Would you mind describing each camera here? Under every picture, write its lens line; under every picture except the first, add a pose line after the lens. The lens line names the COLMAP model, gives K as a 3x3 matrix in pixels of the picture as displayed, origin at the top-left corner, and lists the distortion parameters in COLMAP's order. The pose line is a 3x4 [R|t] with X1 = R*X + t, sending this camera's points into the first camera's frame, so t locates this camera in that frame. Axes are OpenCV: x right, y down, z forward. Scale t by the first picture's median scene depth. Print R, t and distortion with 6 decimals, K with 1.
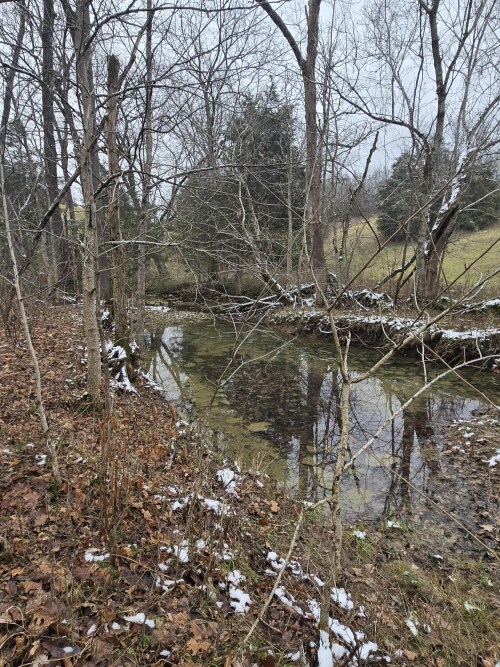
lens RADIAL K [[266.9, 0, 226.6], [0, 266.9, 322.2], [0, 0, 1]] dist [0.000986, -0.000048]
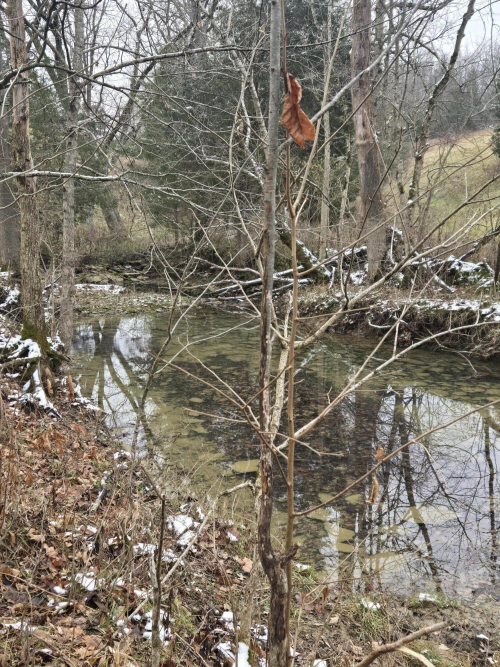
lens RADIAL K [[502.1, 0, 250.0], [0, 502.1, 333.5], [0, 0, 1]] dist [0.085284, -0.084453]
pose [[0.999830, 0.005524, -0.017604, 0.100272], [-0.005400, 0.999960, 0.007107, 0.046021], [0.017642, -0.007011, 0.999820, -0.141184]]
